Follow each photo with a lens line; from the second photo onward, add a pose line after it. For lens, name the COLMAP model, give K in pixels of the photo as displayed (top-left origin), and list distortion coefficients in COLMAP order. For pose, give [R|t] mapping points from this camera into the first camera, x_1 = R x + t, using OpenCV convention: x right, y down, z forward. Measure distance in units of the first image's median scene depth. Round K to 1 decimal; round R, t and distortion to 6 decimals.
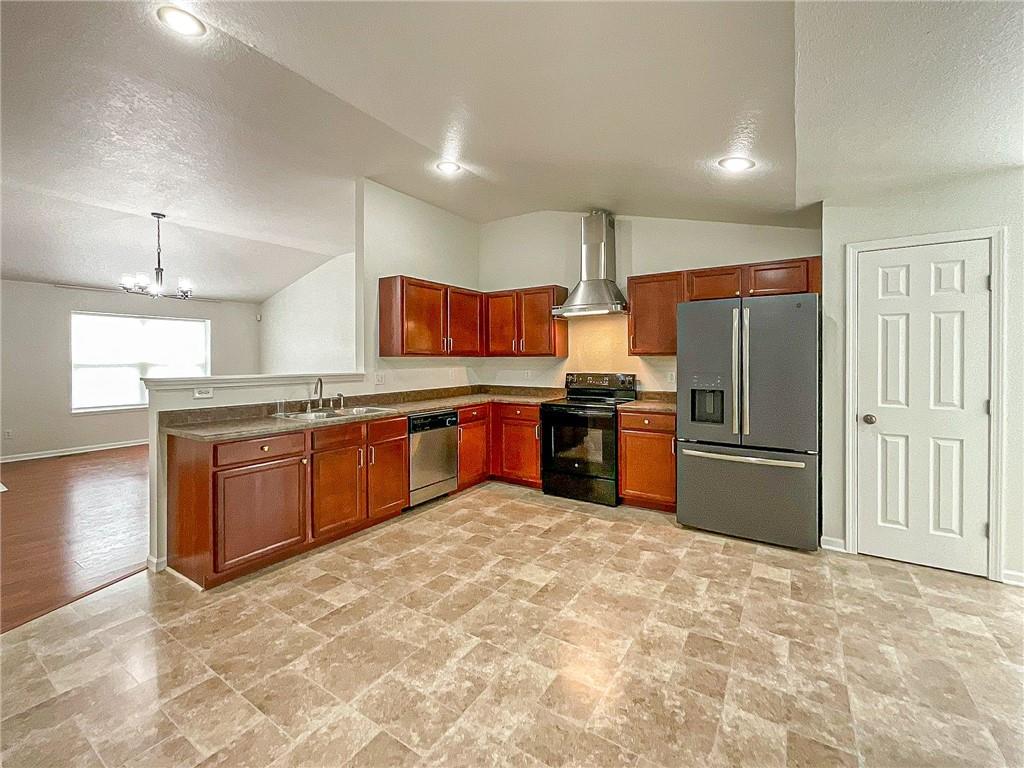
lens RADIAL K [[452.9, 0, 502.9], [0, 452.9, 365.0], [0, 0, 1]] dist [-0.000971, 0.000451]
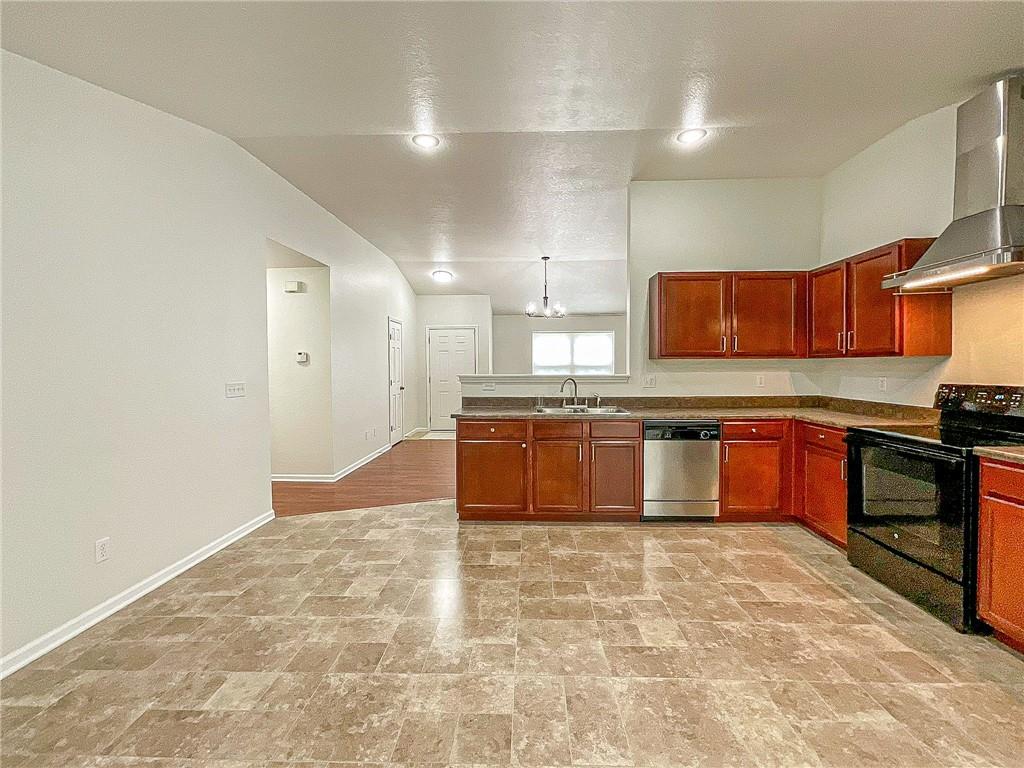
lens RADIAL K [[434.3, 0, 507.0], [0, 434.3, 377.7], [0, 0, 1]] dist [0.002169, 0.001004]
pose [[0.516758, 0.025735, -0.855745, 0.447690], [-0.007836, 0.999648, 0.025330, 0.000526], [0.856096, -0.006384, 0.516778, 0.298760]]
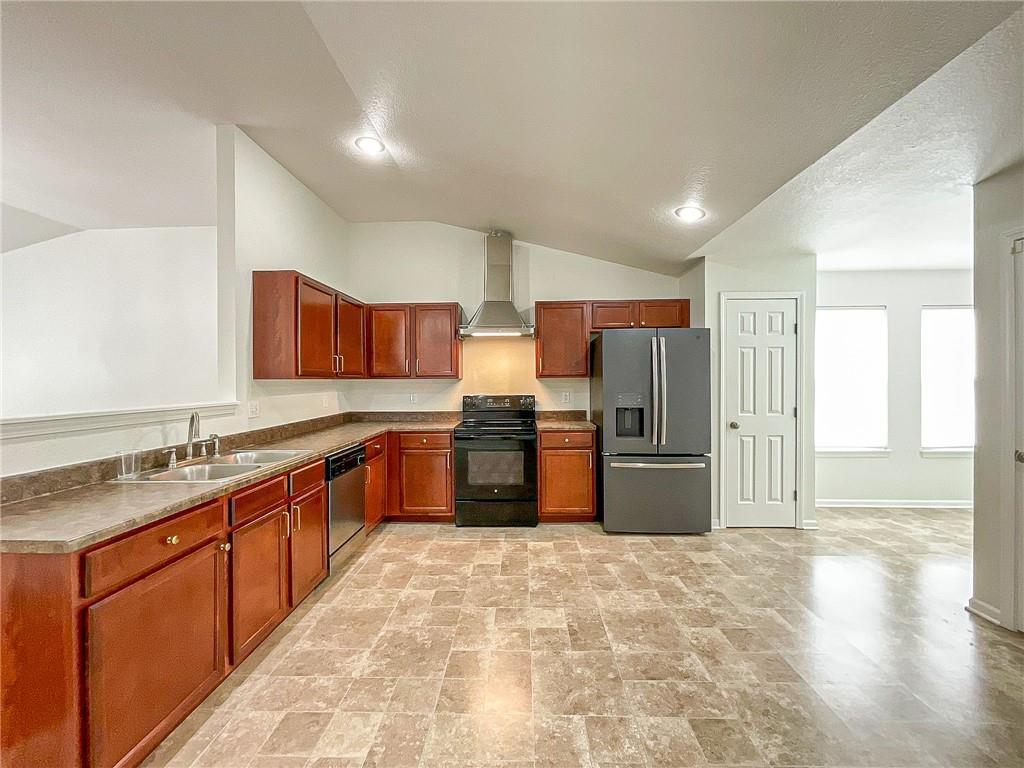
lens RADIAL K [[430.0, 0, 512.0], [0, 430.0, 384.0], [0, 0, 1]] dist [-0.002971, 0.000427]
pose [[0.841218, -0.008211, 0.540634, -0.352227], [0.011015, 0.999937, -0.001953, -0.005785], [-0.540584, 0.007599, 0.841256, 0.239372]]
